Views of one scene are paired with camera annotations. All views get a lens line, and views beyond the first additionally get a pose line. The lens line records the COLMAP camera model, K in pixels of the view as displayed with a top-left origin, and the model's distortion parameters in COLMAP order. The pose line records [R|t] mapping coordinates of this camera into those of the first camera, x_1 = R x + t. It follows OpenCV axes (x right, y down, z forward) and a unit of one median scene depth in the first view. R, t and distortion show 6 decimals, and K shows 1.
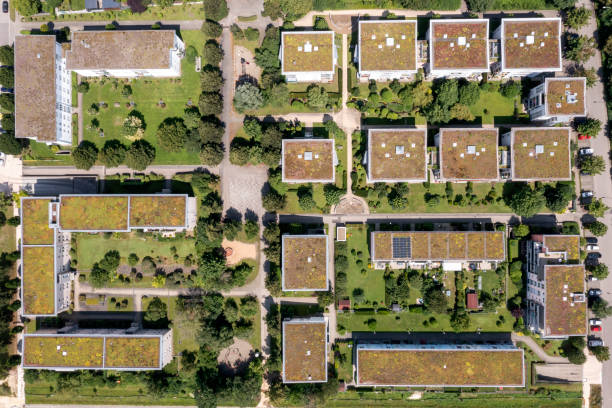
lens RADIAL K [[487.3, 0, 305.4], [0, 487.3, 208.2], [0, 0, 1]] dist [-0.013641, 0.004332]
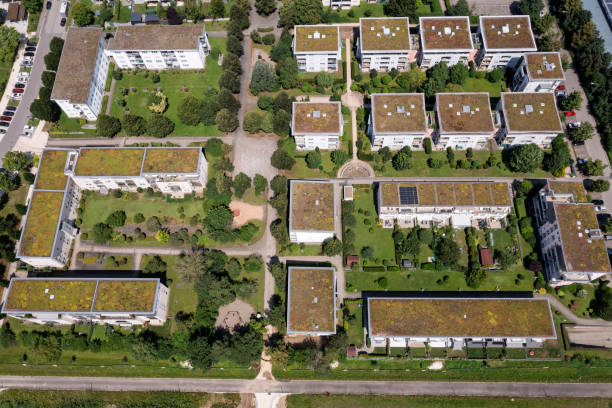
lens RADIAL K [[487.3, 0, 304.9], [0, 487.3, 209.0], [0, 0, 1]] dist [-0.013641, 0.004332]
pose [[0.999892, 0.013180, -0.006556, -0.009399], [-0.014693, 0.920844, -0.389655, 0.480312], [0.000901, 0.389709, 0.920938, 0.078874]]
